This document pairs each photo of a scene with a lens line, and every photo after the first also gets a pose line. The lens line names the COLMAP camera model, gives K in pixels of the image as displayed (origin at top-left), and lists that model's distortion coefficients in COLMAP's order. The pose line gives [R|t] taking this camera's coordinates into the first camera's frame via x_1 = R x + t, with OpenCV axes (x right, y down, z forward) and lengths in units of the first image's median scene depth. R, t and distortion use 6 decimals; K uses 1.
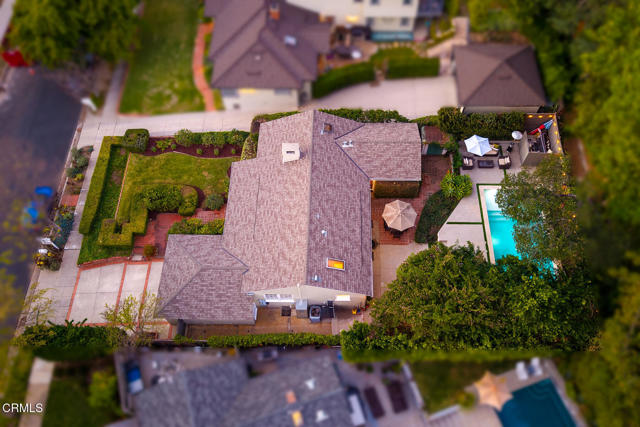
lens RADIAL K [[452.1, 0, 331.0], [0, 452.1, 214.7], [0, 0, 1]] dist [0.007292, -0.001780]
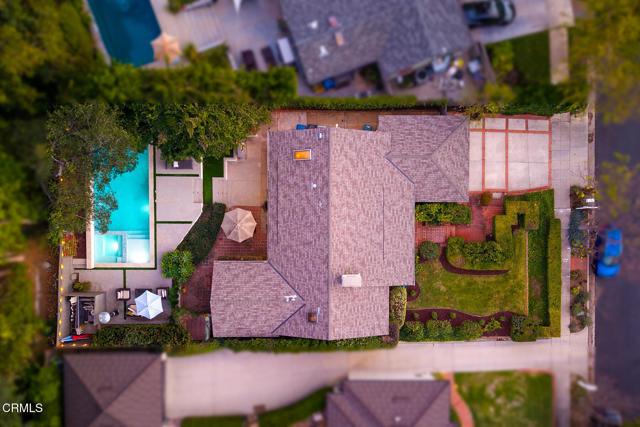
lens RADIAL K [[438.4, 0, 319.0], [0, 438.4, 282.8], [0, 0, 1]] dist [0.001873, 0.002001]
pose [[-0.999928, 0.011697, -0.002497, -0.019126], [-0.011675, -0.909161, 0.416280, -0.498587], [0.002599, 0.416280, 0.909233, 0.176677]]
